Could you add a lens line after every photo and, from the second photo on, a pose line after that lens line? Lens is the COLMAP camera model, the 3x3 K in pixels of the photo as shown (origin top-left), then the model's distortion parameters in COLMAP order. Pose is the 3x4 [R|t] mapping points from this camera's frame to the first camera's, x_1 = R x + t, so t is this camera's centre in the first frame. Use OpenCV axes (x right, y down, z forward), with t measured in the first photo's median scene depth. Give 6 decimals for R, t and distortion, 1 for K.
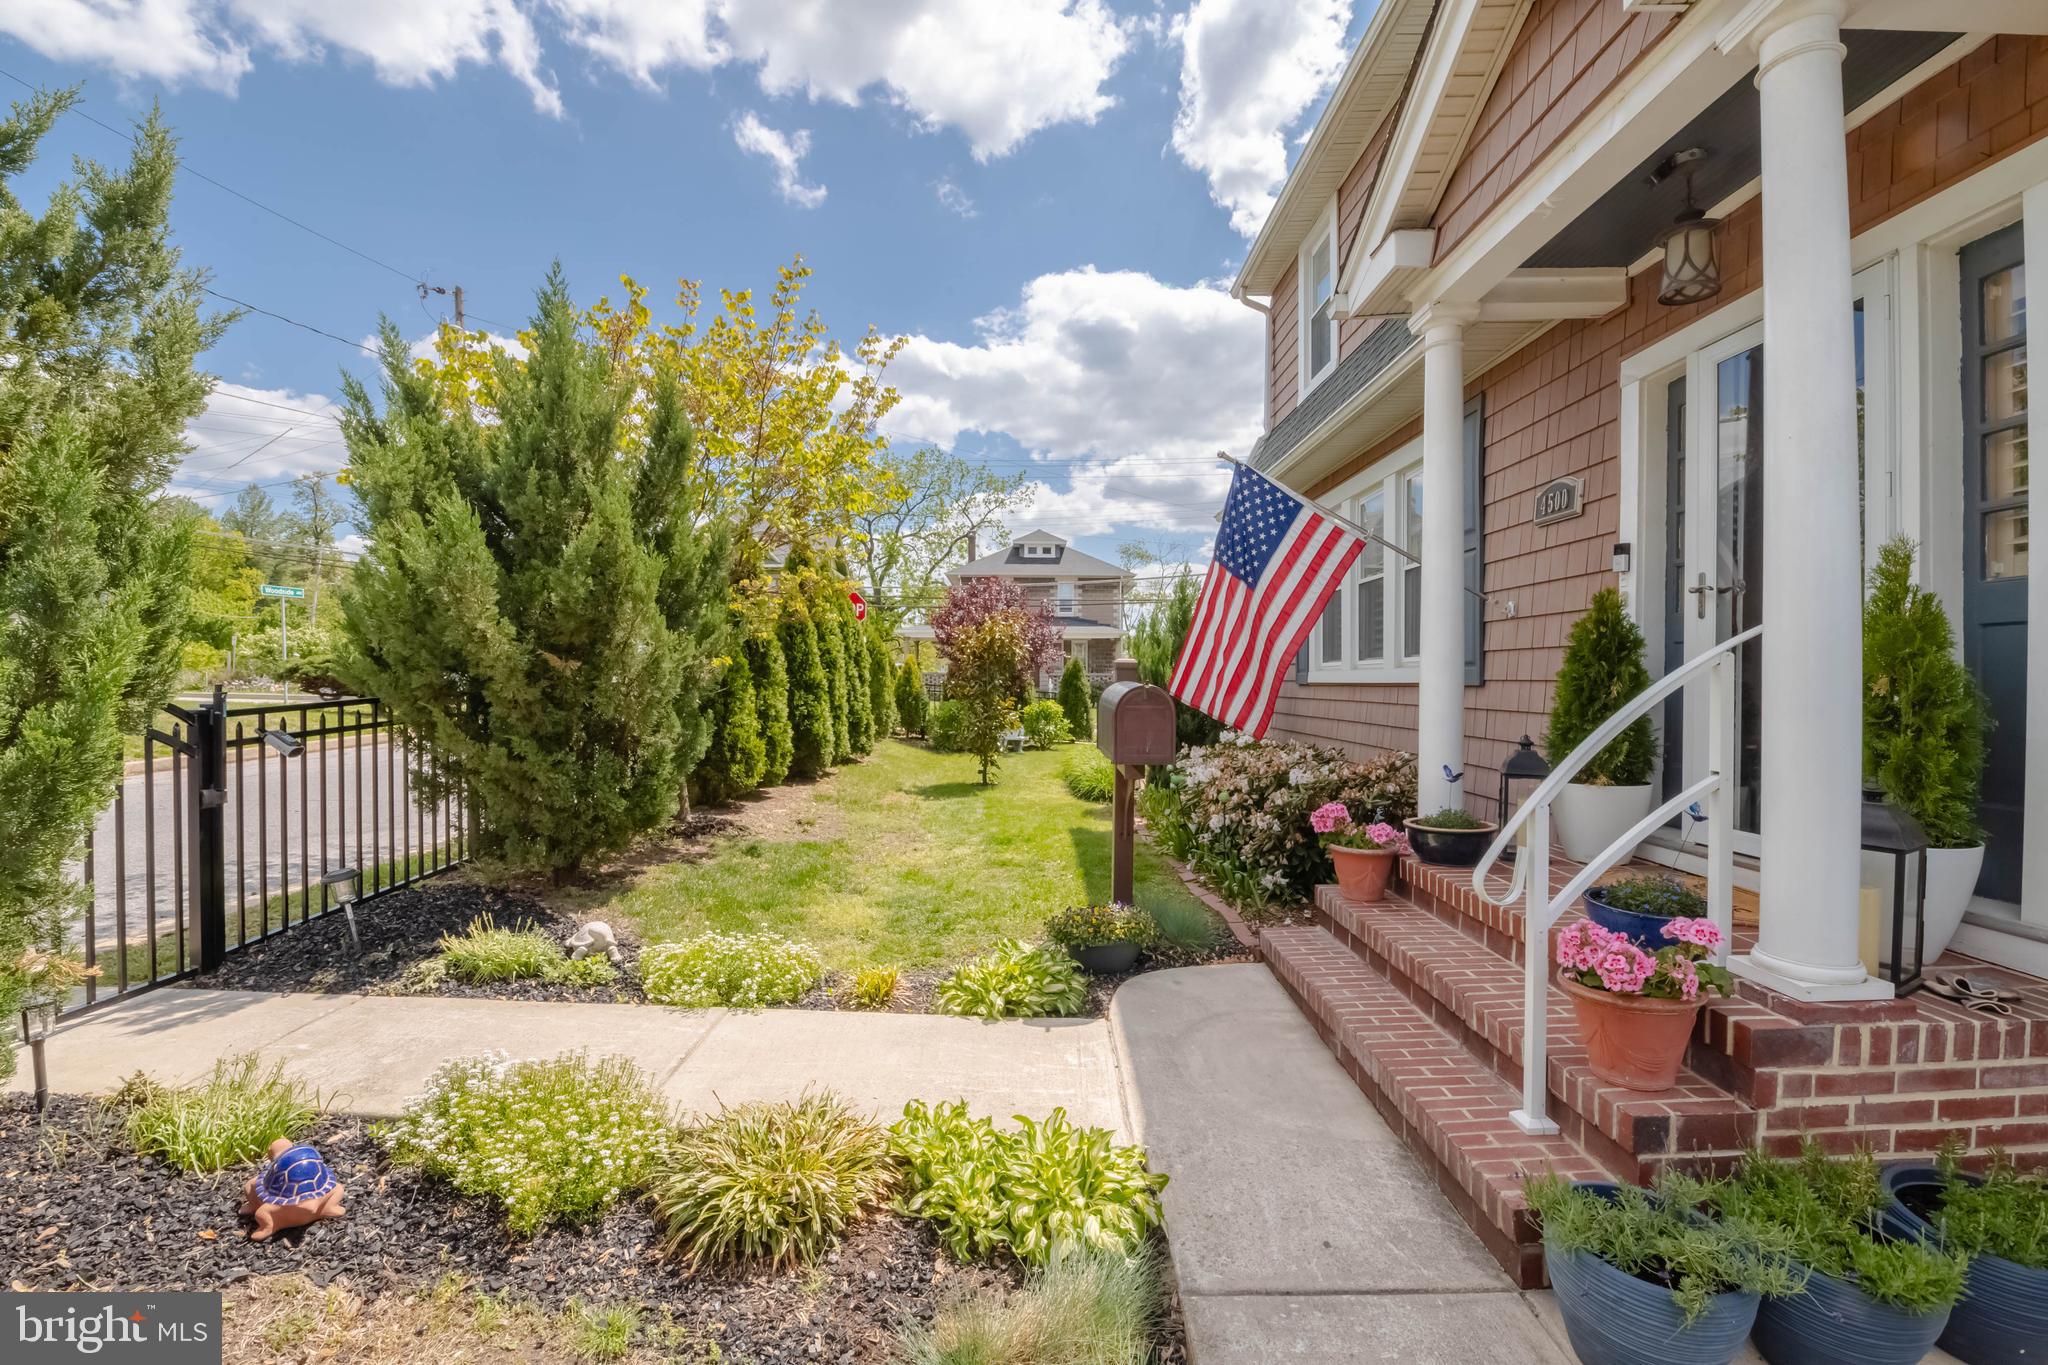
lens RADIAL K [[868.4, 0, 1024.0], [0, 868.4, 682.5], [0, 0, 1]] dist [0.017424, -0.013040]
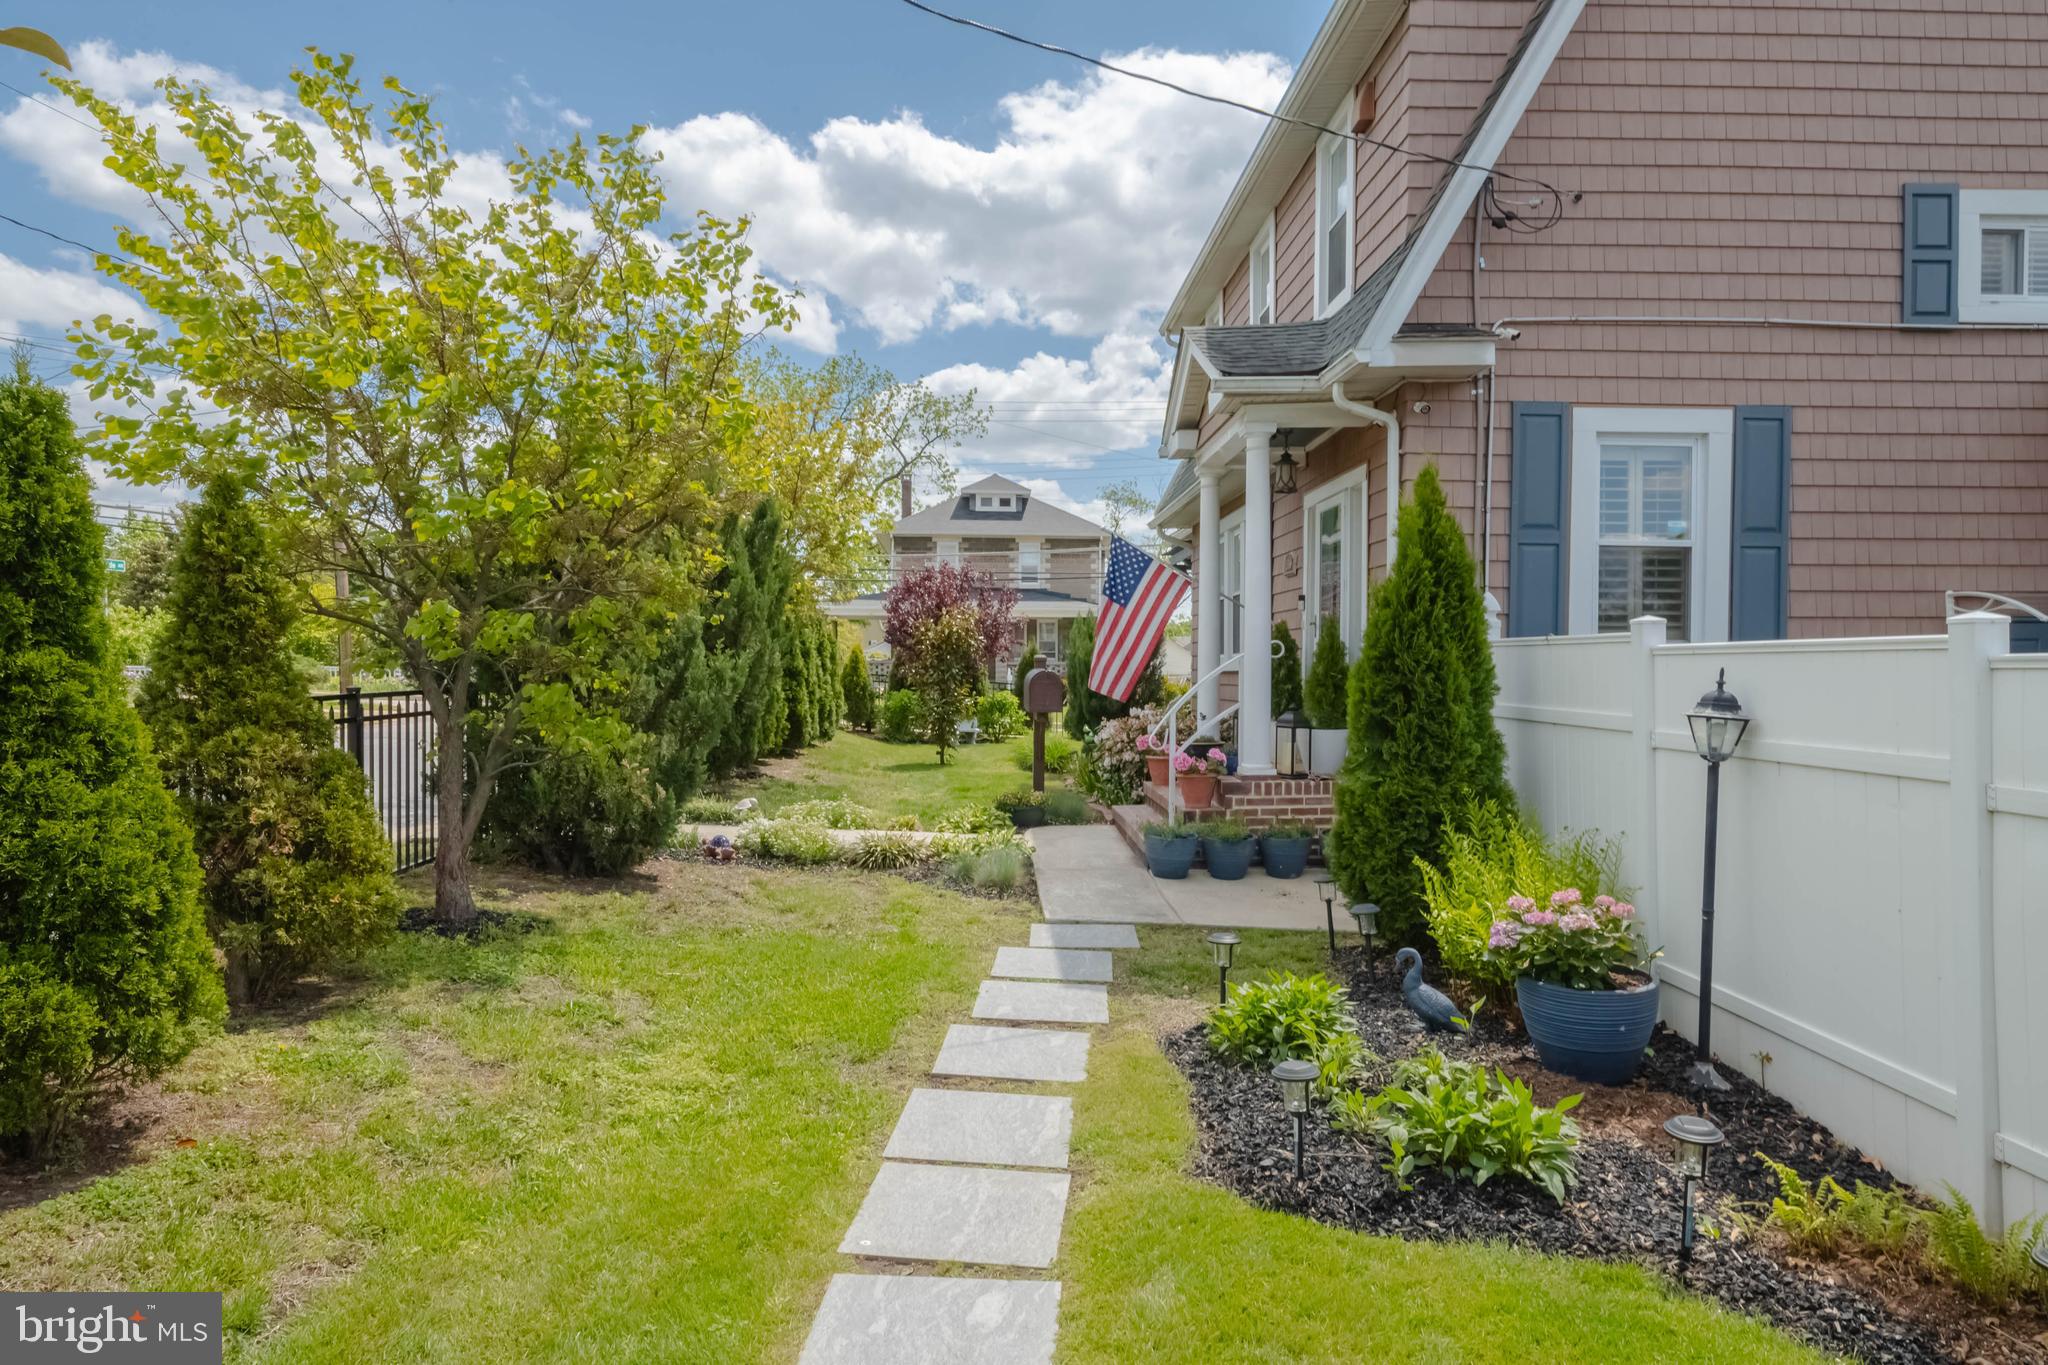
lens RADIAL K [[1336.9, 0, 1024.0], [0, 1336.9, 682.5], [0, 0, 1]] dist [0.083976, -0.000095]
pose [[0.999285, 0.001404, 0.037794, -0.006413], [-0.001607, 0.999984, 0.005344, 0.005123], [-0.037786, -0.005400, 0.999271, -0.682922]]
